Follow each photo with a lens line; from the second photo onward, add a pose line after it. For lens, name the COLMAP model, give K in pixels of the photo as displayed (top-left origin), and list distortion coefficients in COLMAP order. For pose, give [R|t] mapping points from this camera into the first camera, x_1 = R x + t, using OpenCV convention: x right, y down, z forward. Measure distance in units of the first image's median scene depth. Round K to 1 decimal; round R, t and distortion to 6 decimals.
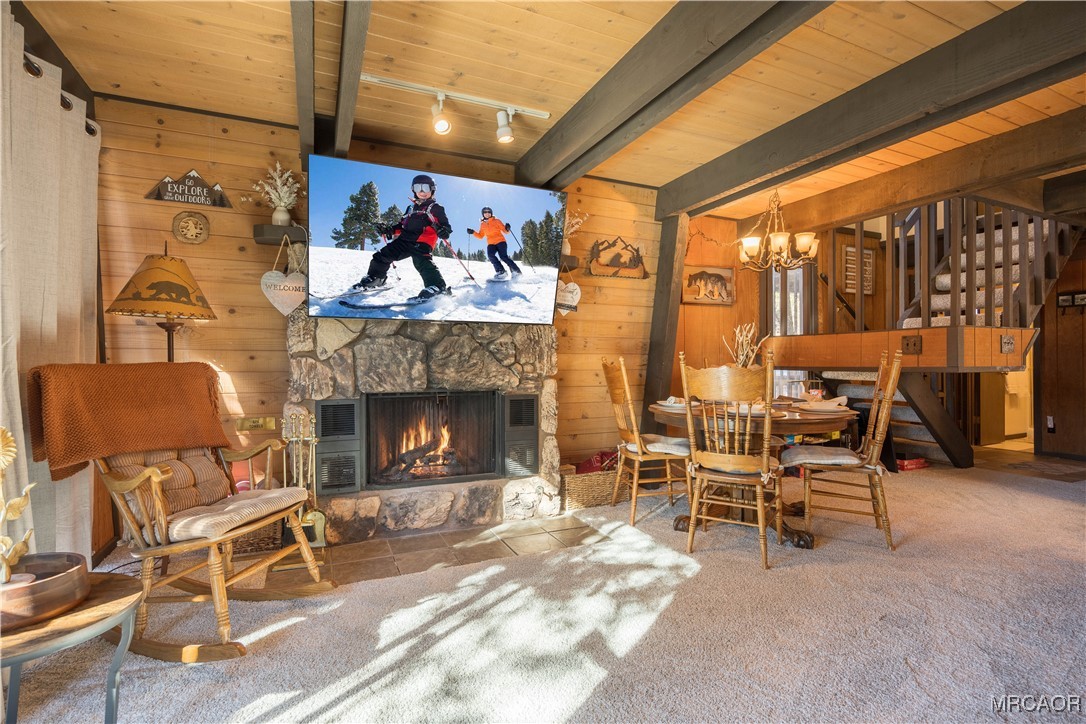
lens RADIAL K [[512.5, 0, 562.7], [0, 512.5, 360.7], [0, 0, 1]] dist [-0.013330, 0.000231]
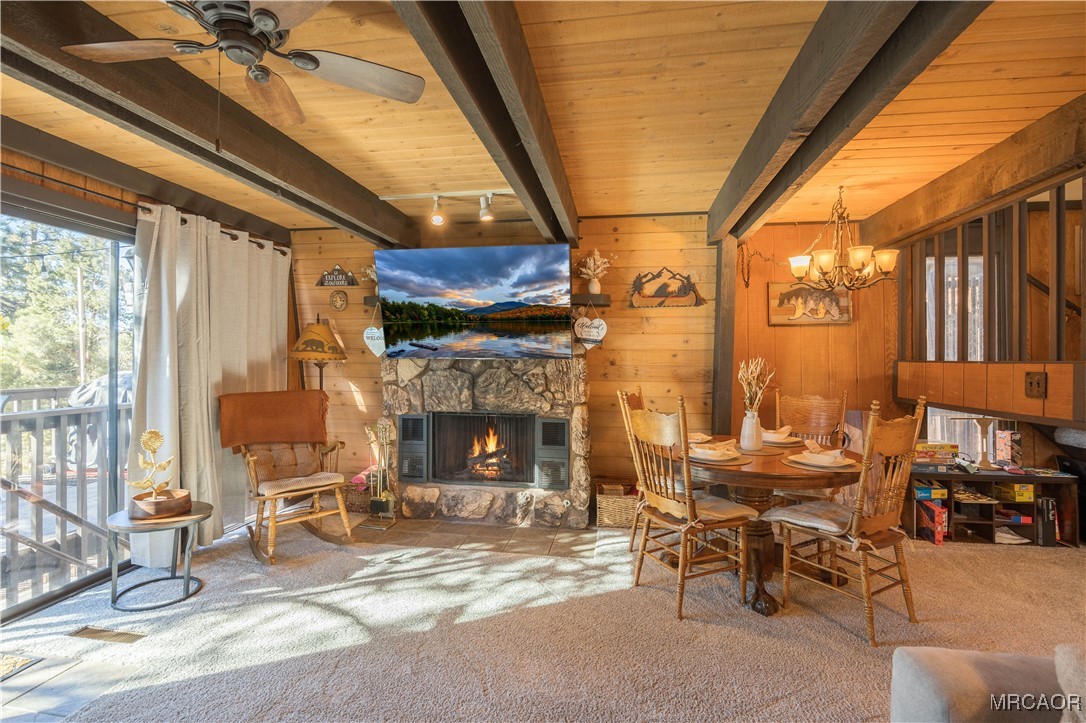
lens RADIAL K [[517.4, 0, 536.1], [0, 517.4, 357.9], [0, 0, 1]] dist [-0.009829, 0.000165]
pose [[0.828146, 0.003388, -0.560503, 0.562667], [-0.005013, 0.999987, -0.001362, -0.071201], [0.560491, 0.003938, 0.828151, 0.012672]]
